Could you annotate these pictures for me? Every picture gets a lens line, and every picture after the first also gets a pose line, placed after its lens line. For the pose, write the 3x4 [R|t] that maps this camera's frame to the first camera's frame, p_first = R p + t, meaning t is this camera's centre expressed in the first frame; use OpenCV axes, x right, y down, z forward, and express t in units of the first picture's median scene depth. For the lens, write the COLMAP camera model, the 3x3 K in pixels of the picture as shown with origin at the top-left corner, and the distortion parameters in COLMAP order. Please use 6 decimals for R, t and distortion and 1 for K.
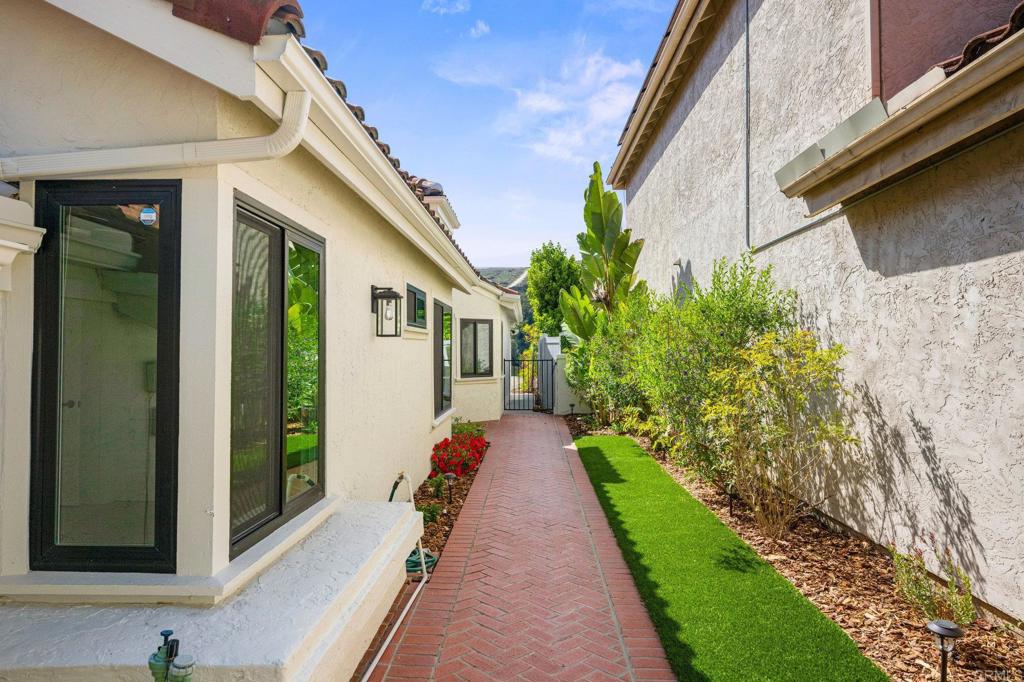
lens RADIAL K [[645.9, 0, 510.9], [0, 645.9, 340.8], [0, 0, 1]] dist [0.000089, 0.000000]
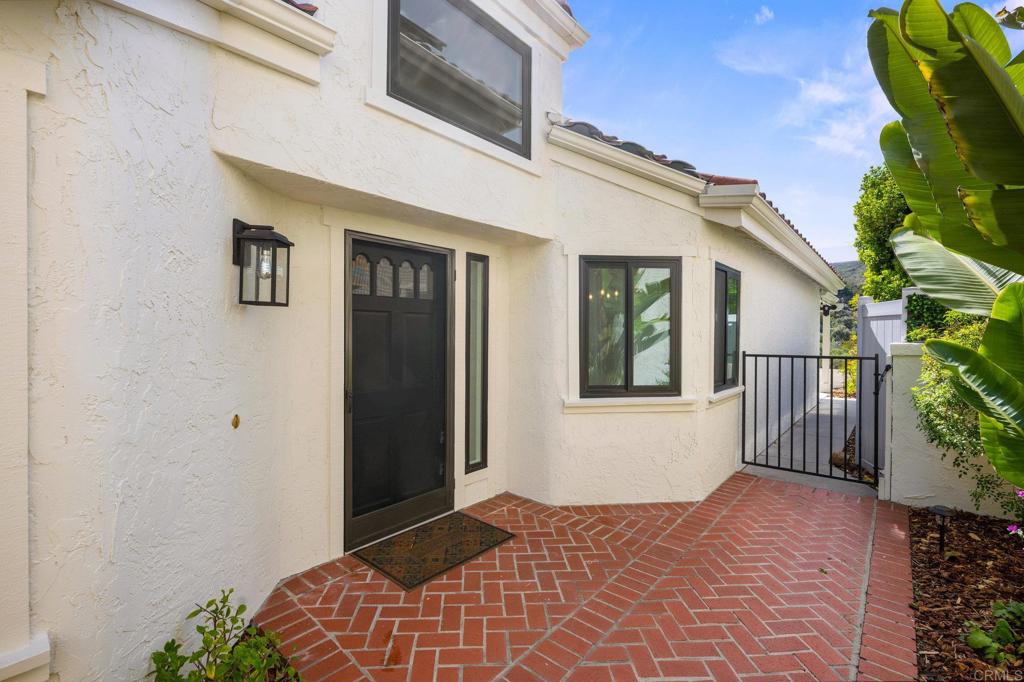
lens RADIAL K [[463.4, 0, 515.3], [0, 463.4, 342.0], [0, 0, 1]] dist [-0.000817, -0.000348]
pose [[0.788411, 0.010162, -0.615064, 0.064917], [0.006969, 0.999652, 0.025449, 0.011733], [0.615109, -0.024351, 0.788066, 0.660441]]
